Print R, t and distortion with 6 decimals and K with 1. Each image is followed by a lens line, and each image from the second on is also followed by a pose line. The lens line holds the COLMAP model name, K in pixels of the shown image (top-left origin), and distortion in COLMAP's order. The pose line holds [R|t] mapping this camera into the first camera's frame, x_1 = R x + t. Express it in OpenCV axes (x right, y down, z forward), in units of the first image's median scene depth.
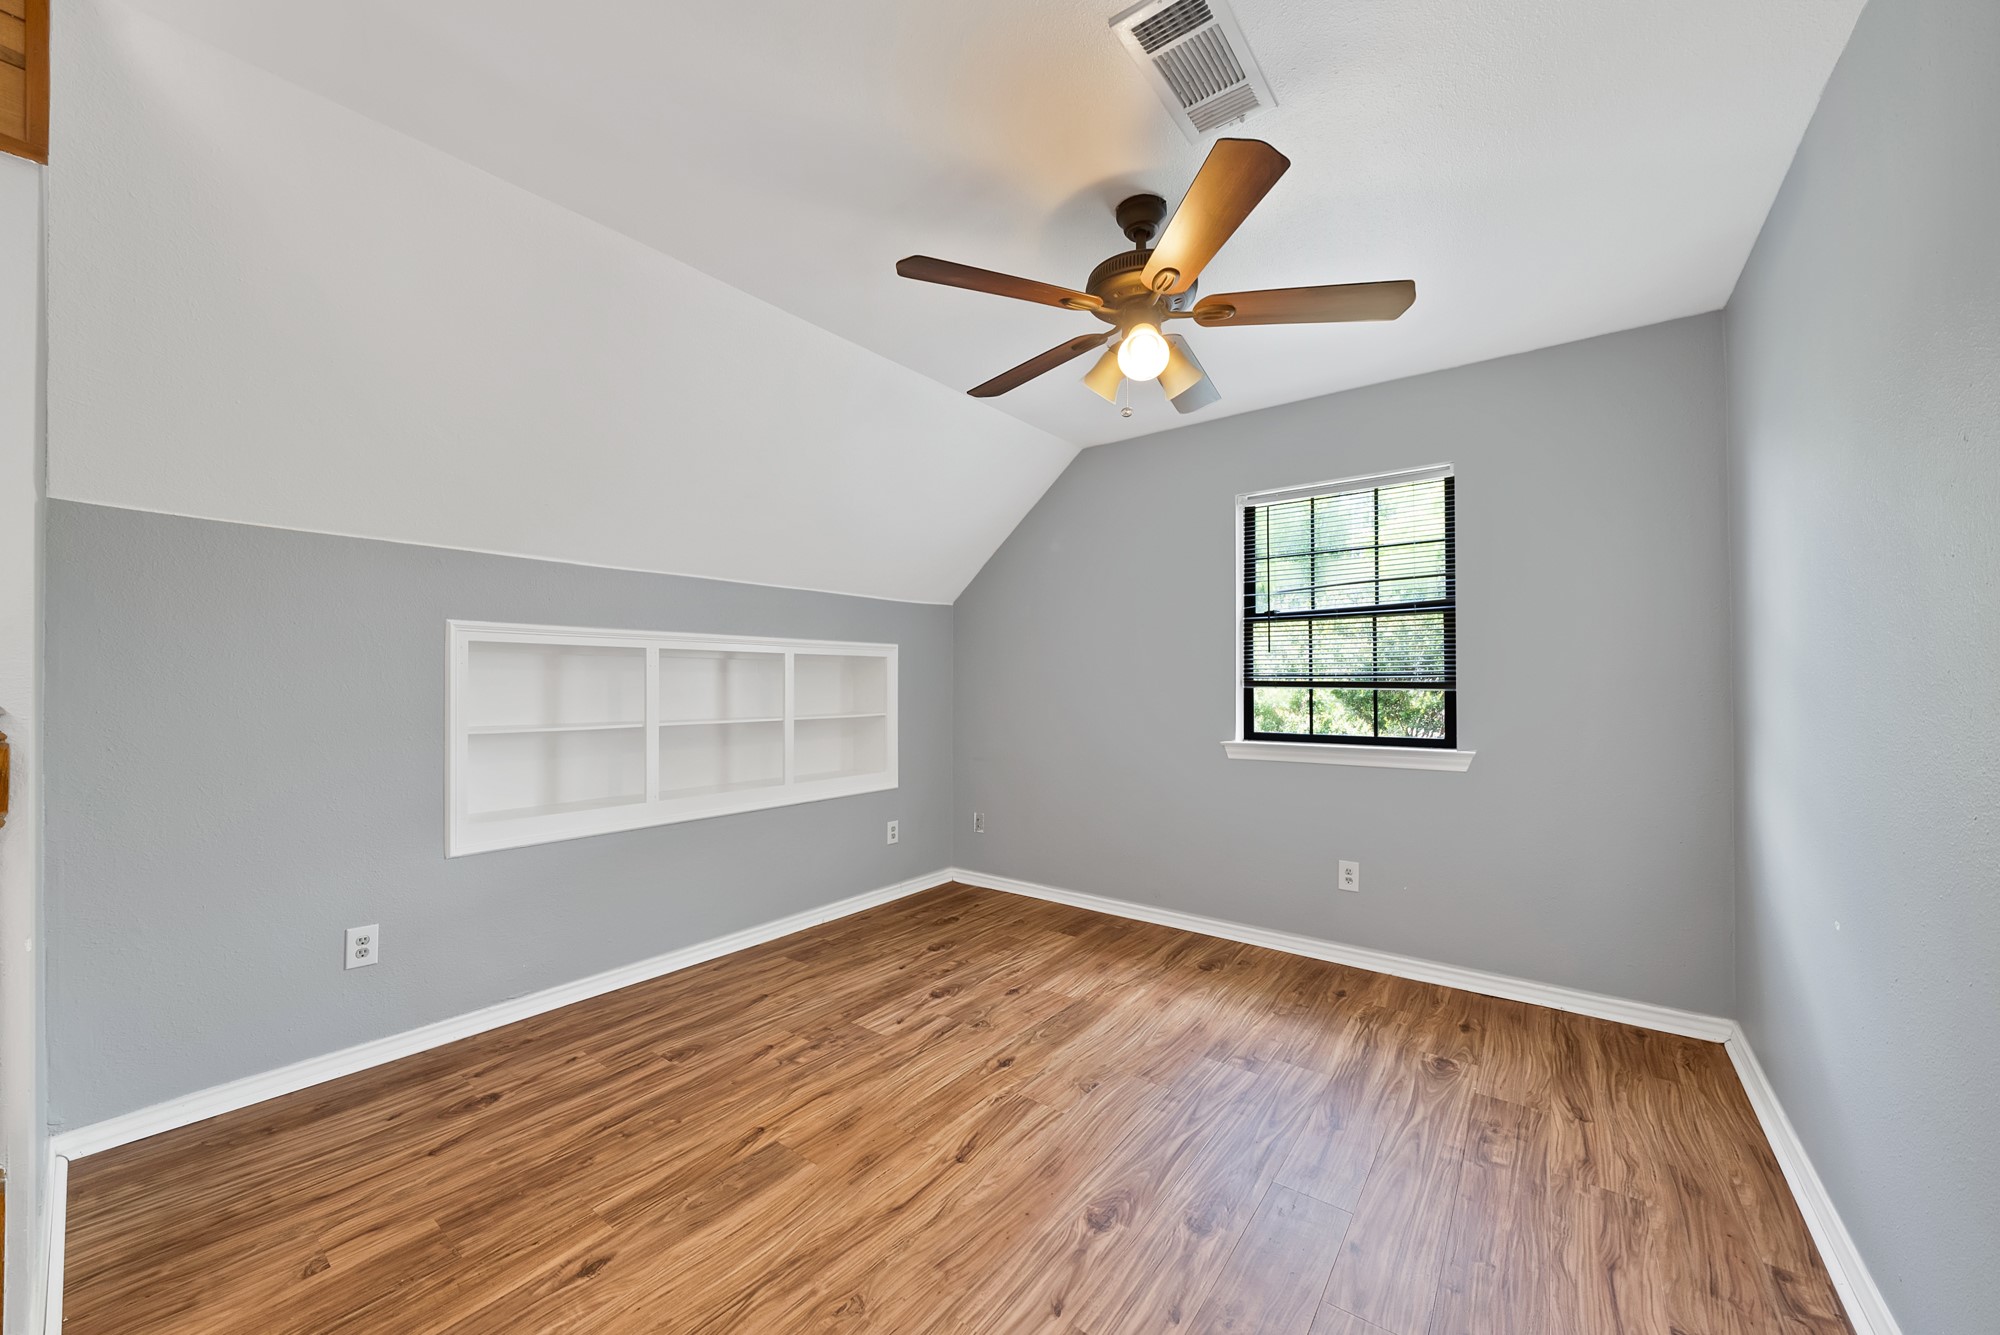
lens RADIAL K [[726.3, 0, 1007.0], [0, 726.3, 680.7], [0, 0, 1]] dist [-0.023321, 0.002037]
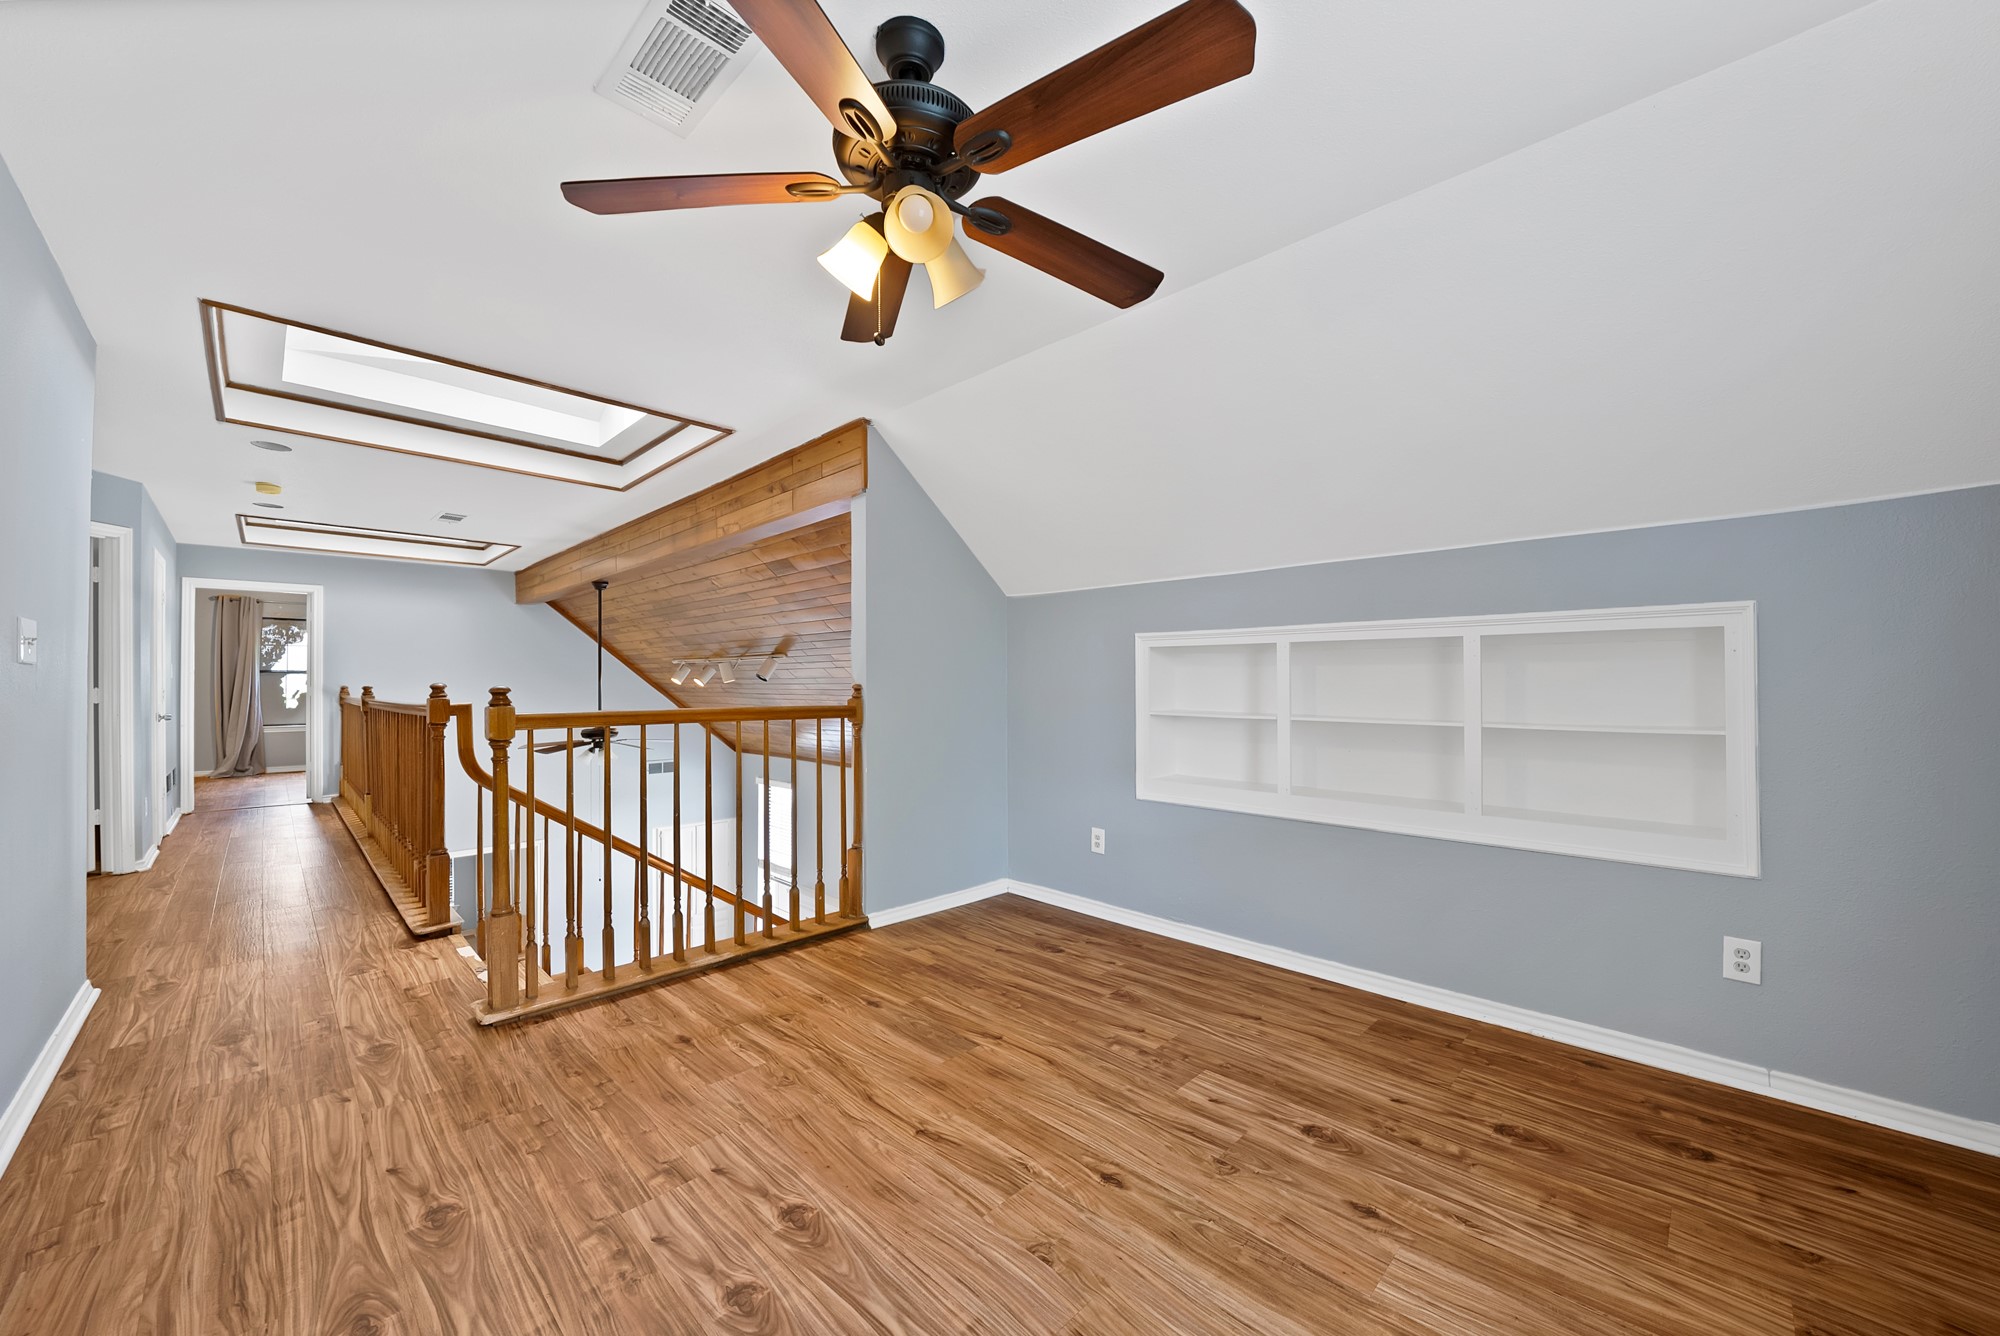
lens RADIAL K [[726.3, 0, 1005.5], [0, 726.3, 676.3], [0, 0, 1]] dist [-0.023321, 0.002037]
pose [[-0.108806, -0.005663, -0.994047, 0.700311], [0.003668, 0.999975, -0.006098, 0.009013], [0.994056, -0.004310, -0.108782, 0.902052]]
